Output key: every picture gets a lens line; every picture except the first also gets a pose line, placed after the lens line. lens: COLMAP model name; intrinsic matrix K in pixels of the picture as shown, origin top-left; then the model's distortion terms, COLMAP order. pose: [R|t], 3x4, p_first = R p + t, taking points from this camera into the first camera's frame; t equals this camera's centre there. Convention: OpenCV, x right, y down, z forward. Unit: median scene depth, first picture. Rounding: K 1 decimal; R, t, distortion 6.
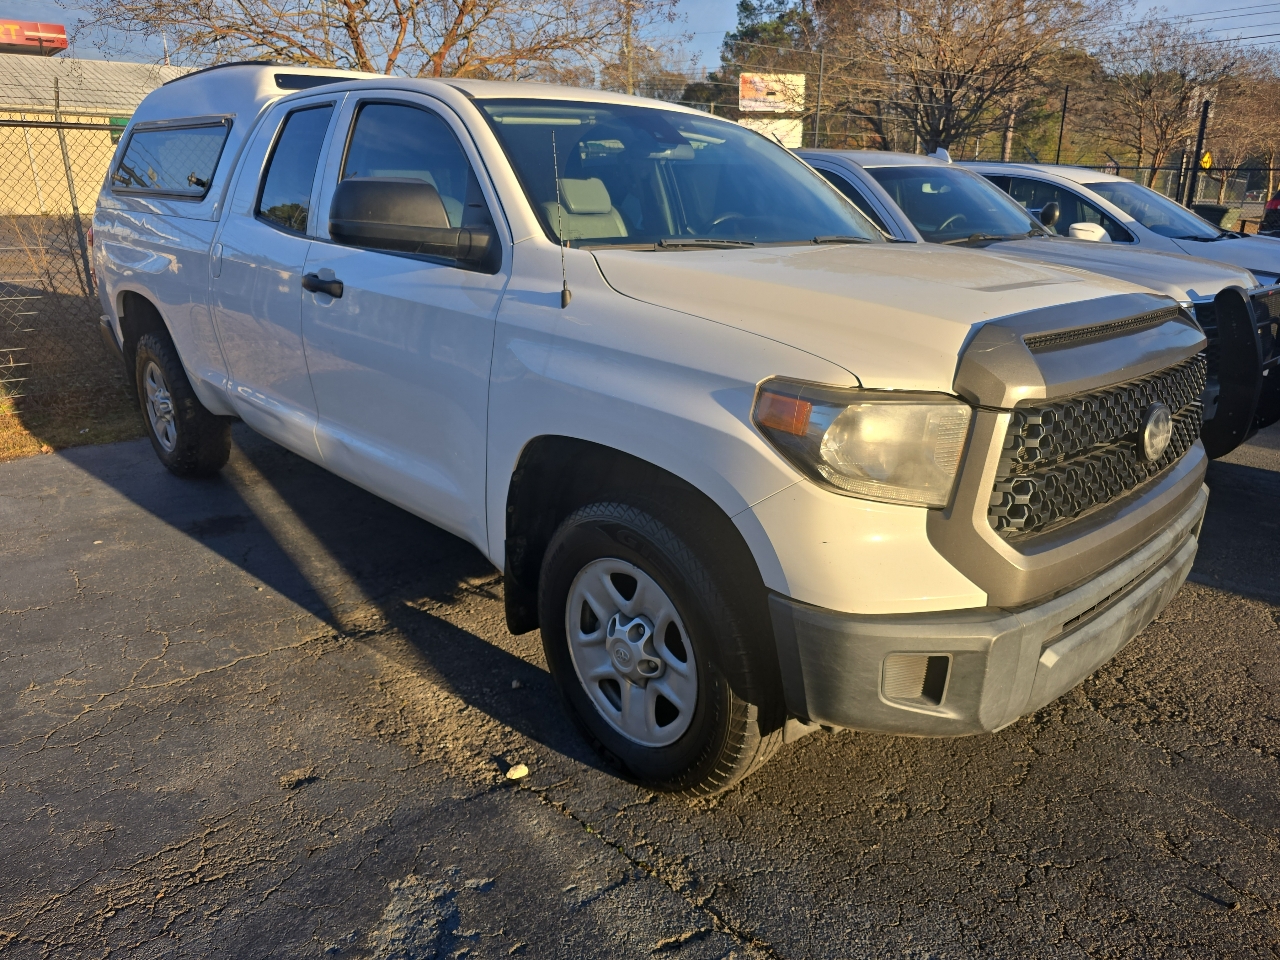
lens RADIAL K [[875.6, 0, 635.8], [0, 875.6, 480.3], [0, 0, 1]] dist [0.042915, -0.029291]
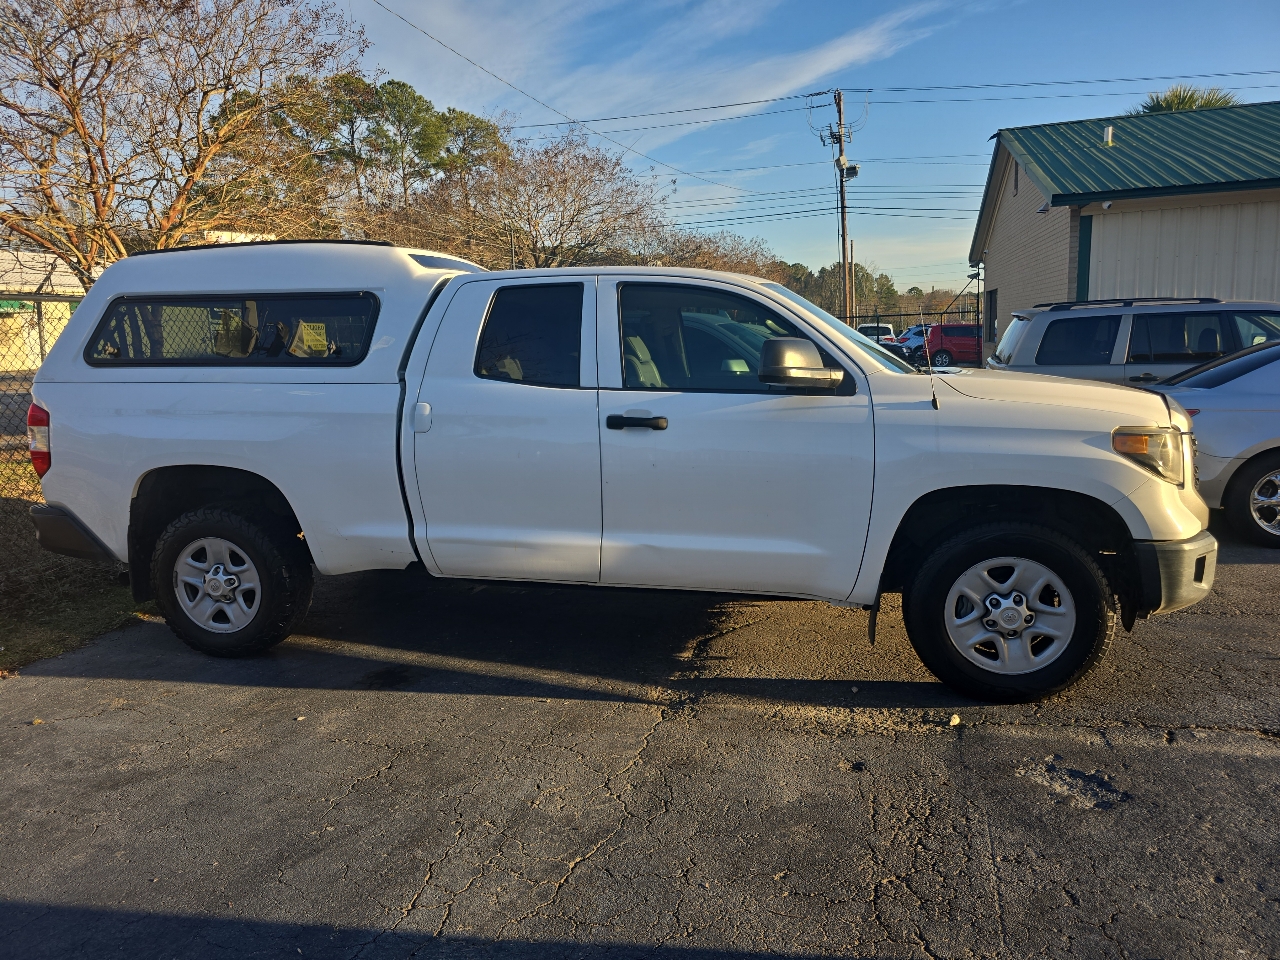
lens RADIAL K [[875.6, 0, 632.8], [0, 875.6, 471.2], [0, 0, 1]] dist [0.042915, -0.029291]
pose [[0.835158, -0.107518, 0.539398, -1.427126], [0.200255, 0.972835, -0.116144, -0.010658], [-0.512258, 0.205016, 0.834003, -0.042362]]
